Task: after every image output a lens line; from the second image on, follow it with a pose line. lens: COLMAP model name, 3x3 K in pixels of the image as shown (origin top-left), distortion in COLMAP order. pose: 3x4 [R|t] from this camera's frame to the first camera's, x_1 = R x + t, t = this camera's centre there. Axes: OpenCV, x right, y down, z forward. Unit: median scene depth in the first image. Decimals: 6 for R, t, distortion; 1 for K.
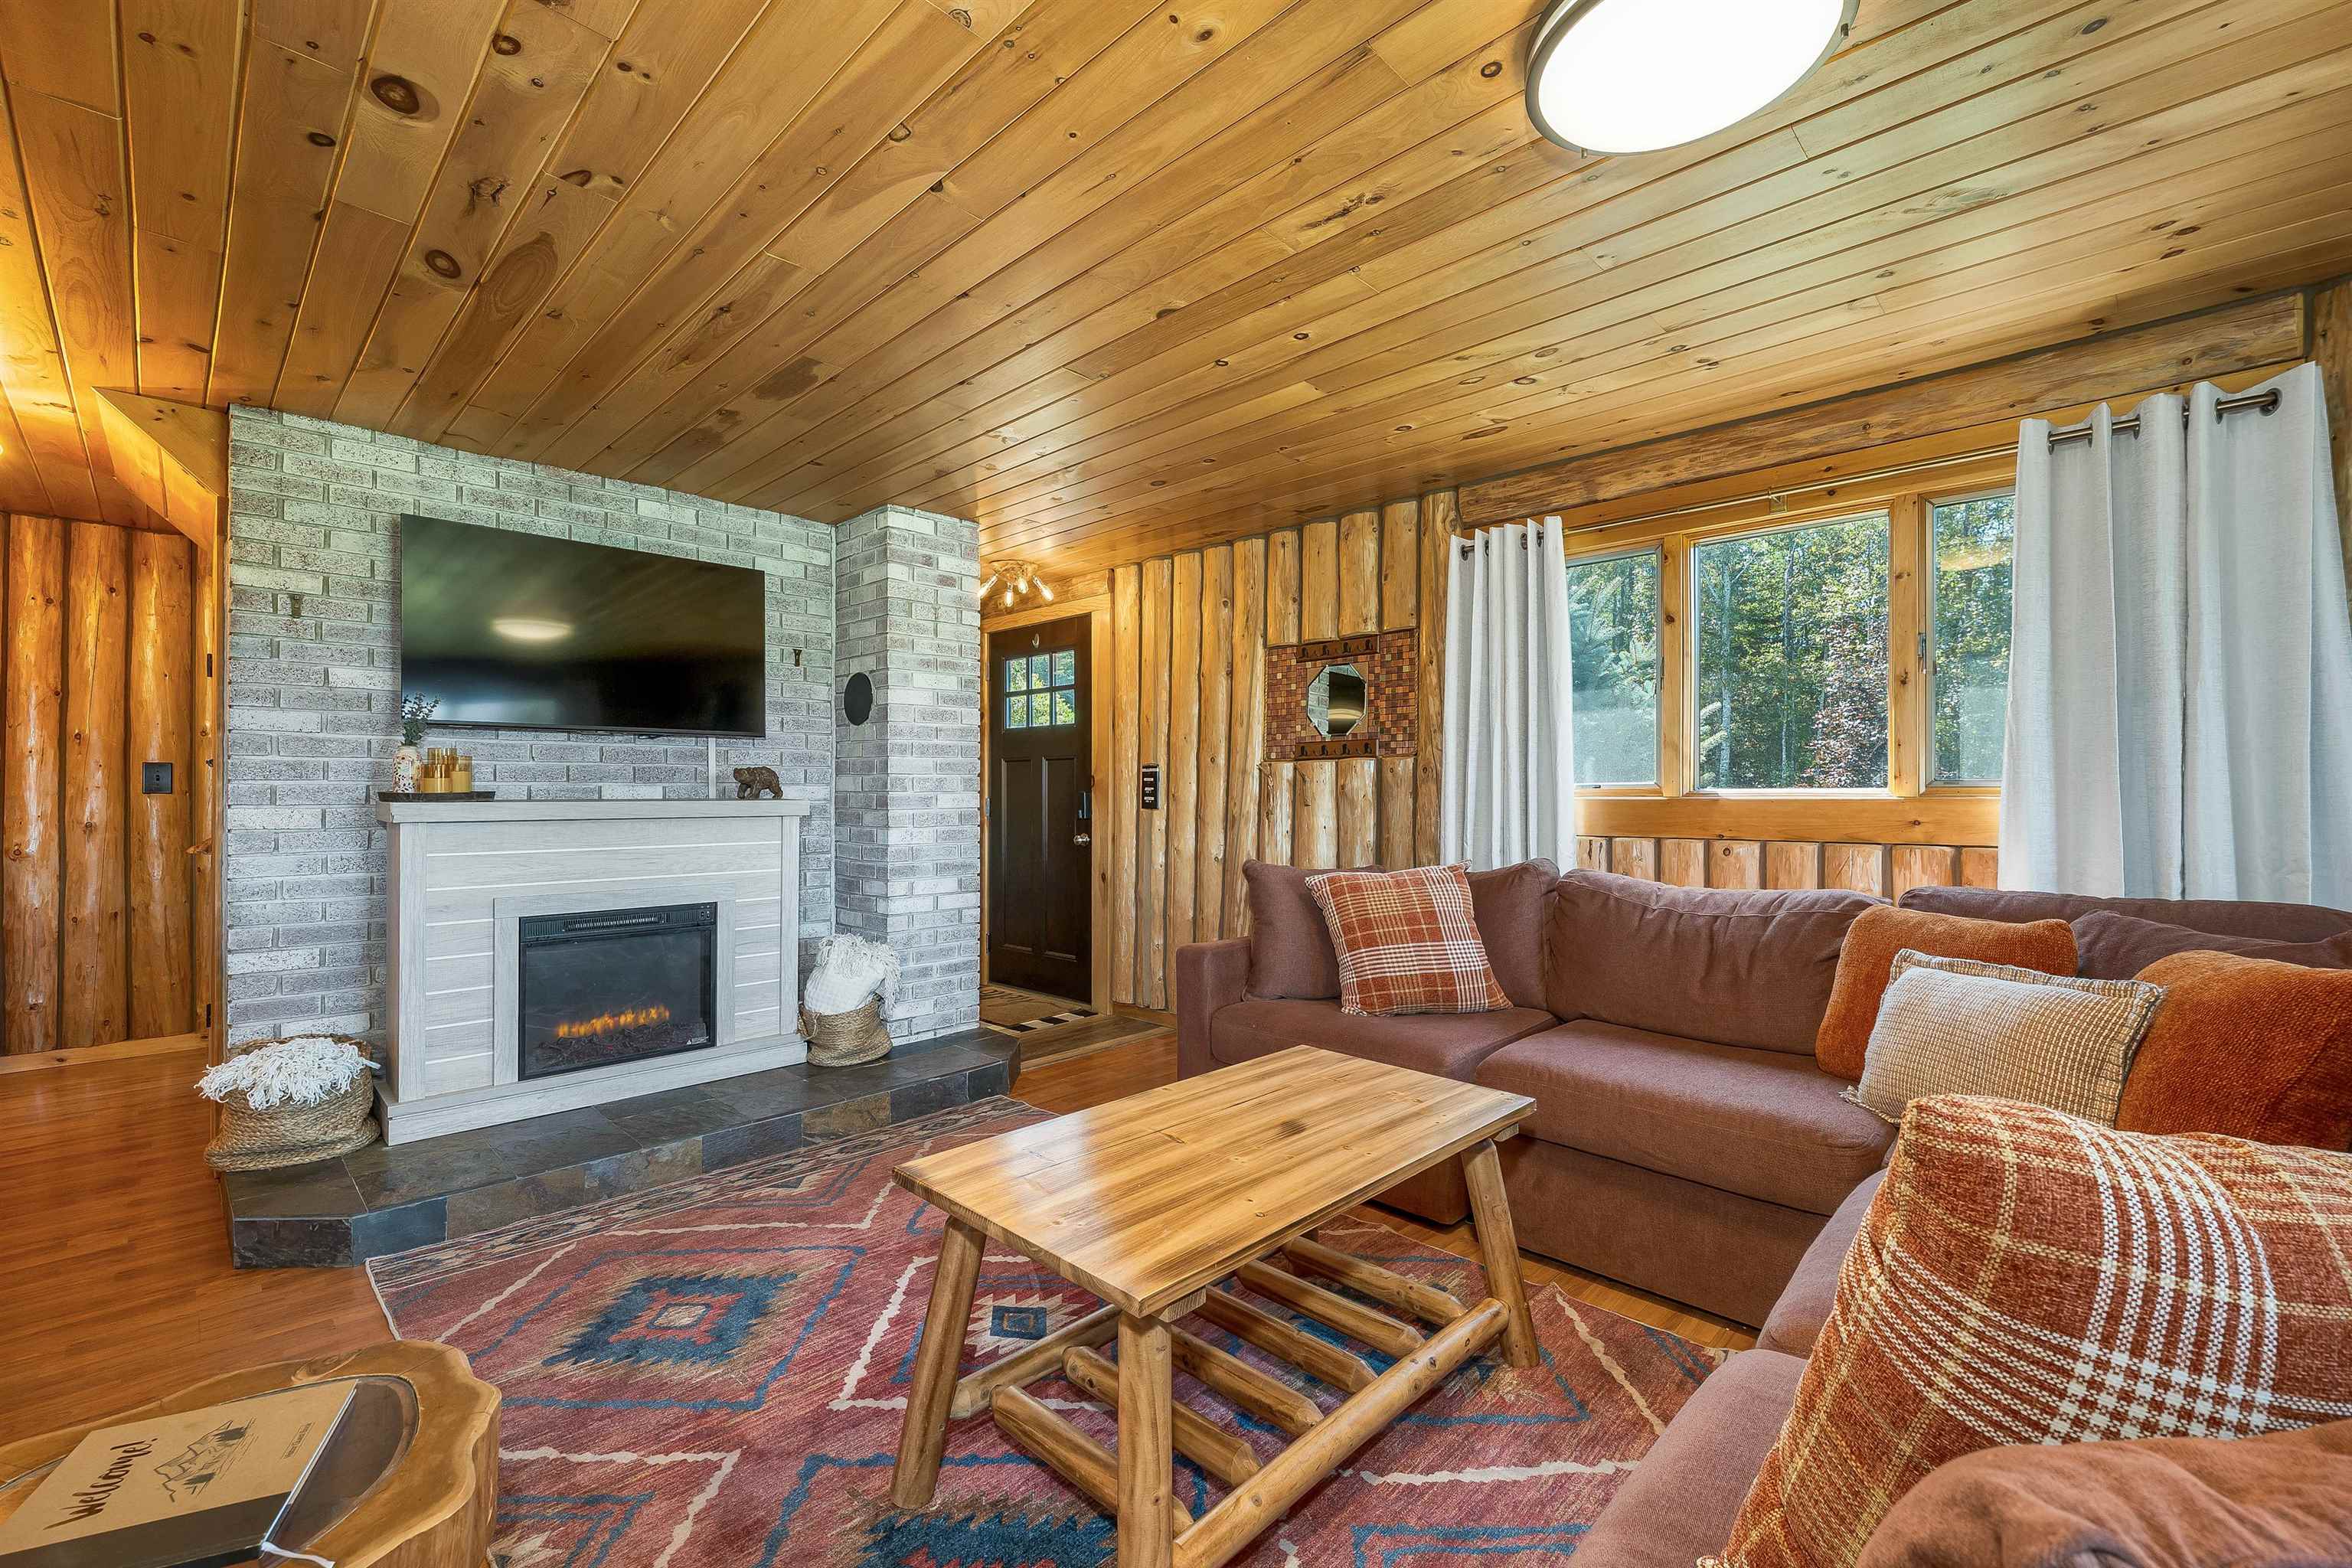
lens RADIAL K [[978.8, 0, 1183.1], [0, 978.8, 790.4], [0, 0, 1]] dist [-0.000194, -0.000250]
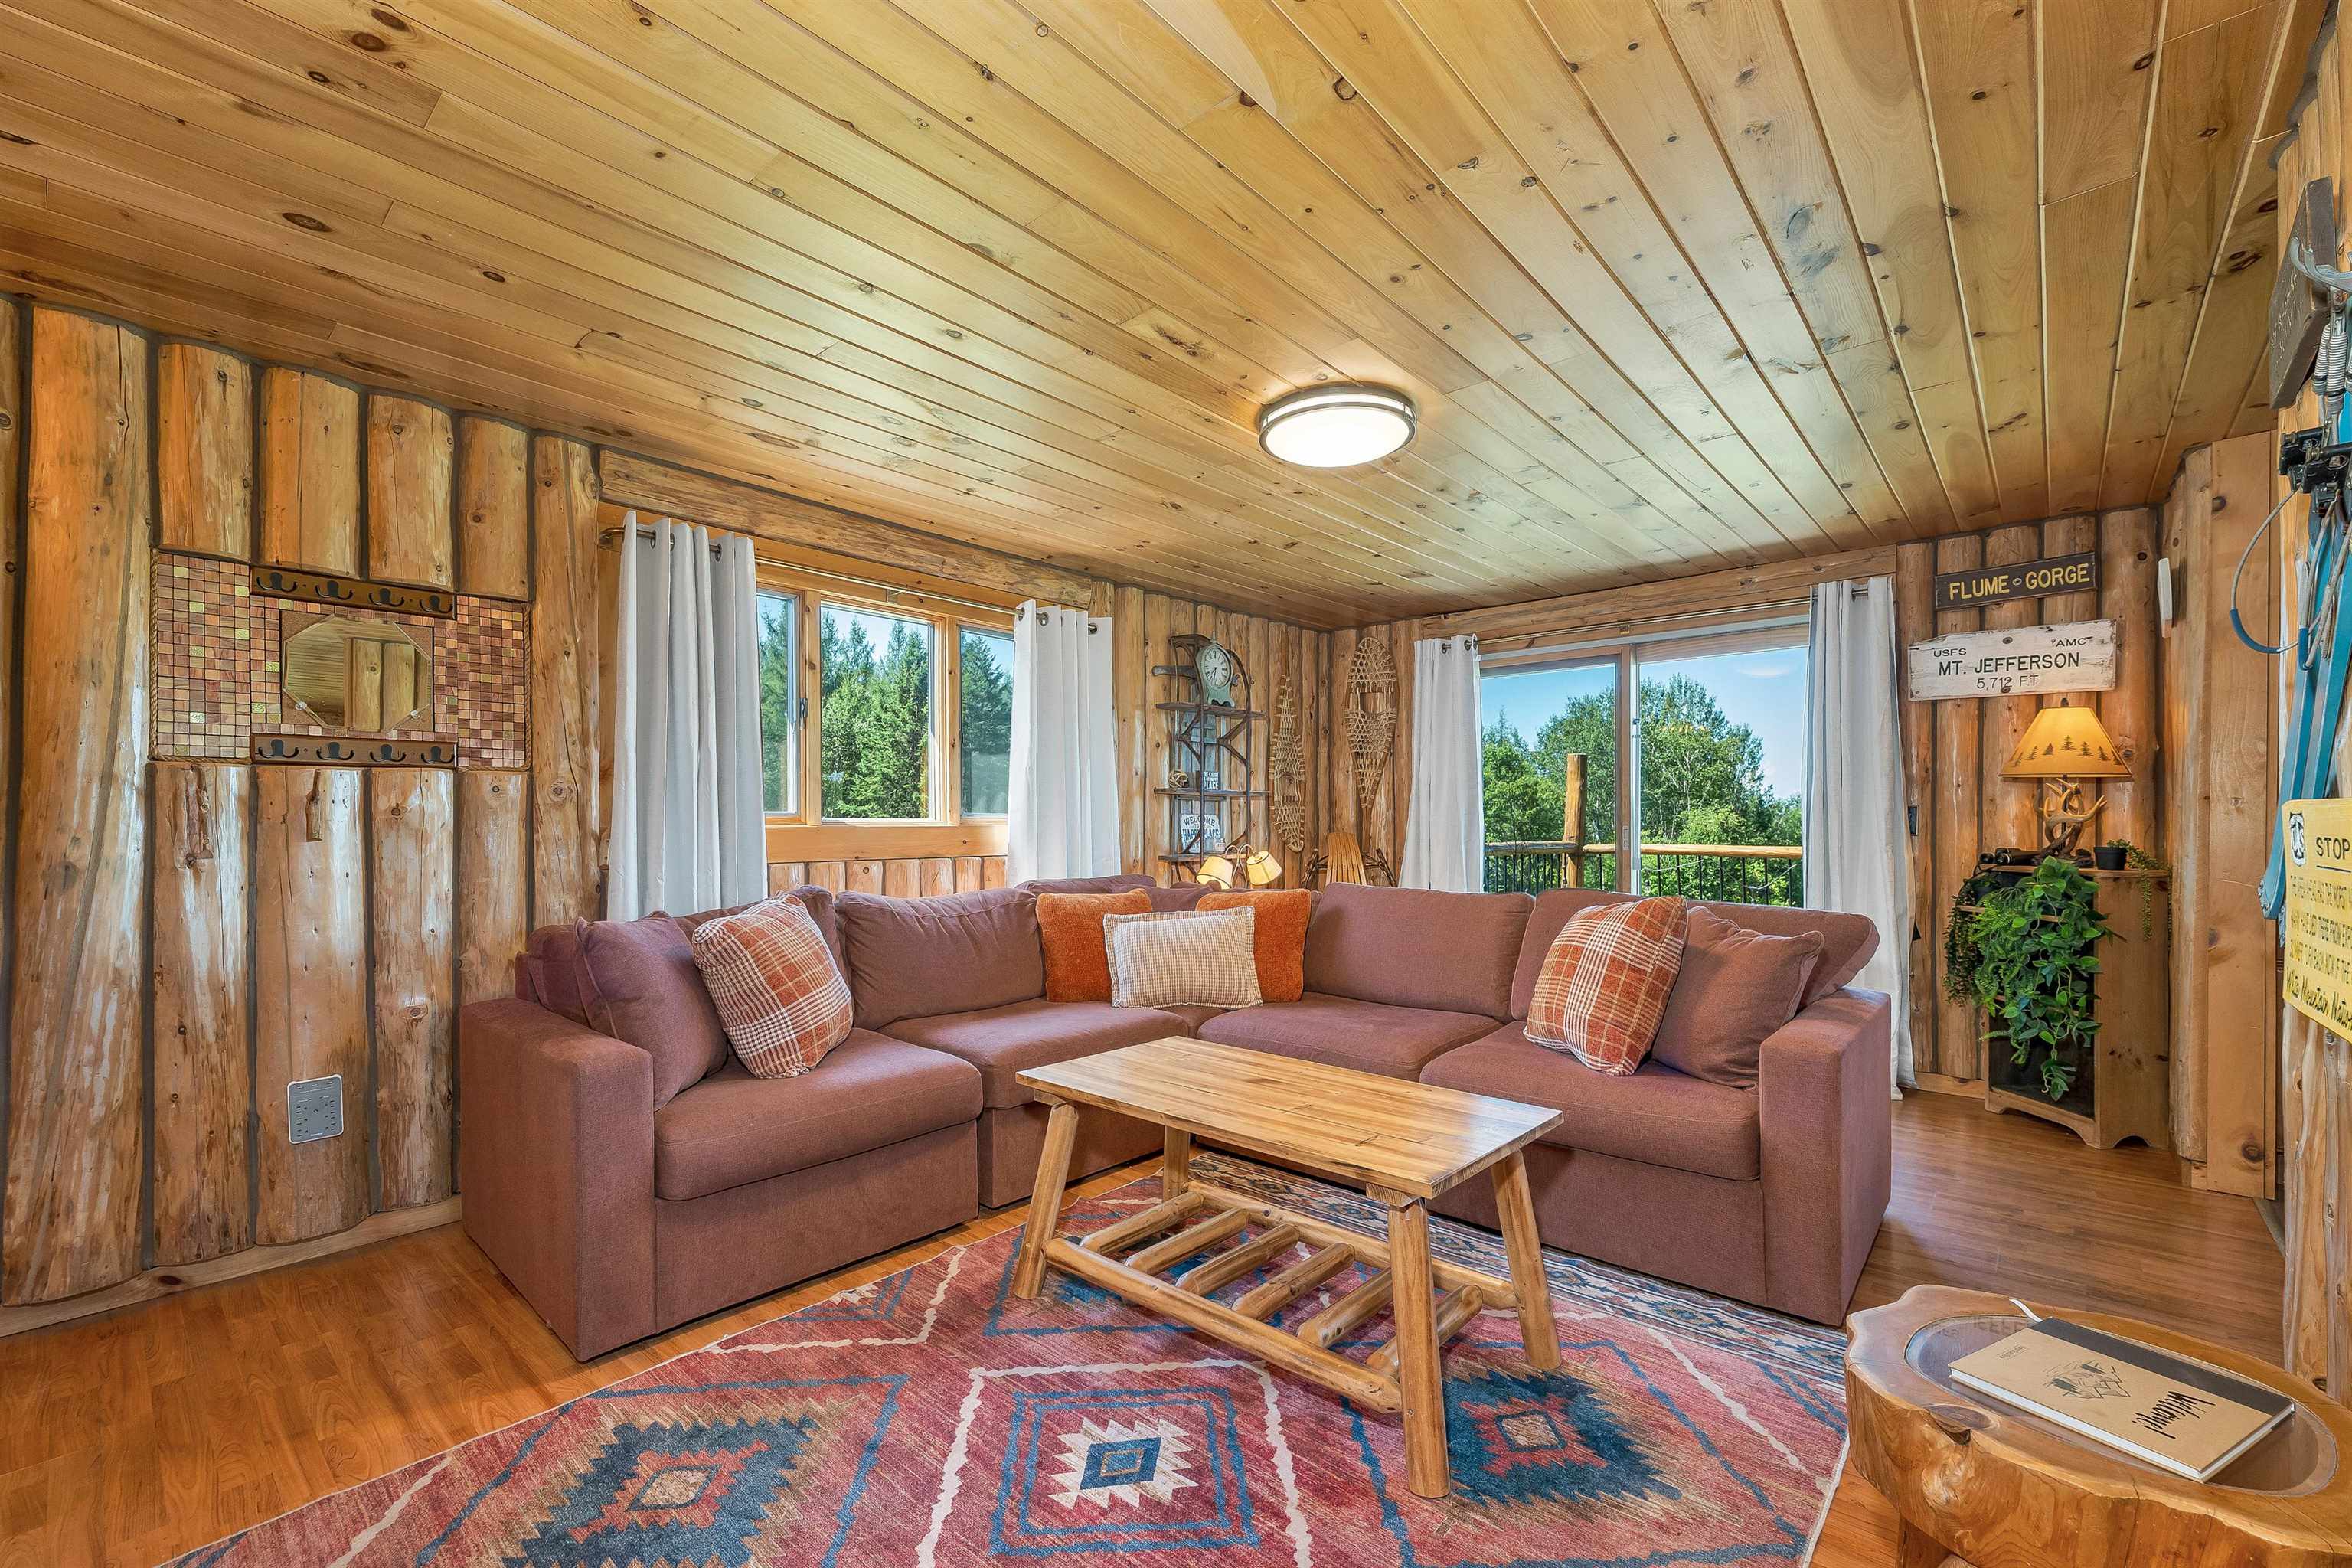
lens RADIAL K [[978.8, 0, 1161.9], [0, 978.8, 824.9], [0, 0, 1]] dist [-0.000194, -0.000250]
pose [[-0.028785, 0.000655, 0.999585, -0.689596], [-0.002974, 0.999995, -0.000741, 0.006402], [-0.999581, -0.002994, -0.028783, 0.691318]]
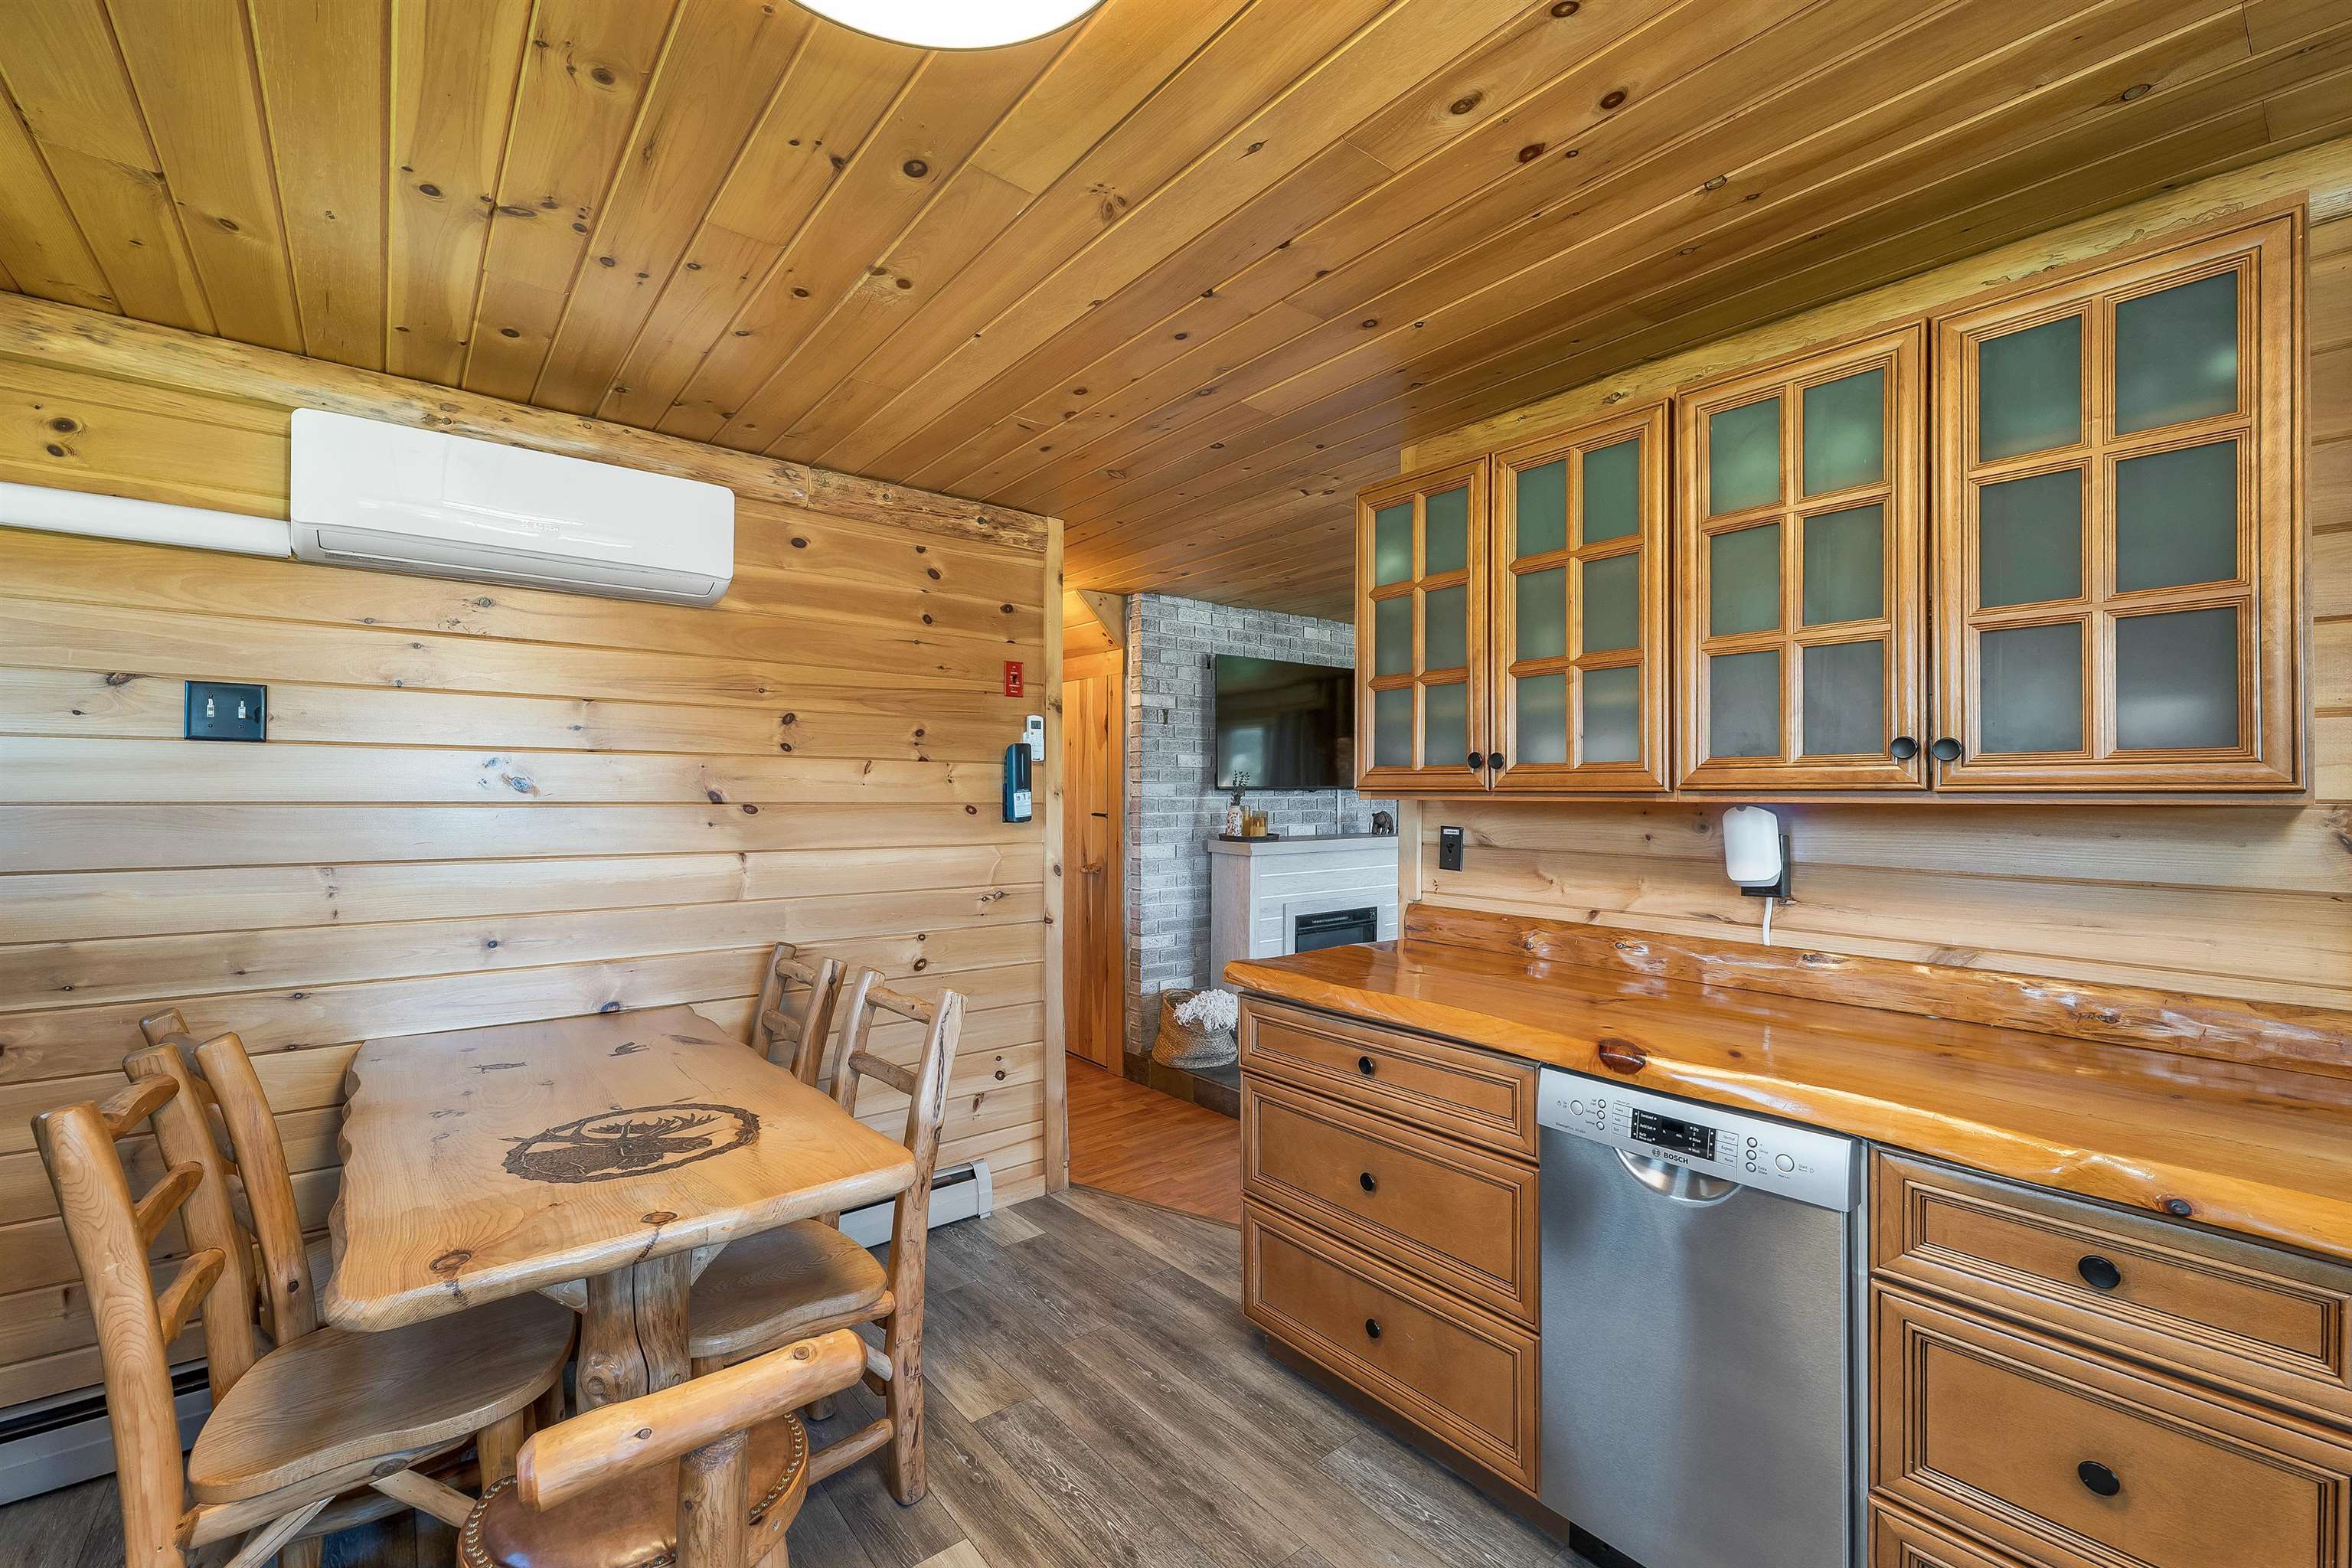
lens RADIAL K [[978.8, 0, 1174.8], [0, 978.8, 791.0], [0, 0, 1]] dist [-0.000194, -0.000250]
pose [[0.992375, -0.001684, -0.123241, -0.684606], [0.002179, 0.999990, 0.003882, -0.073490], [0.123233, -0.004121, 0.992369, -0.553987]]
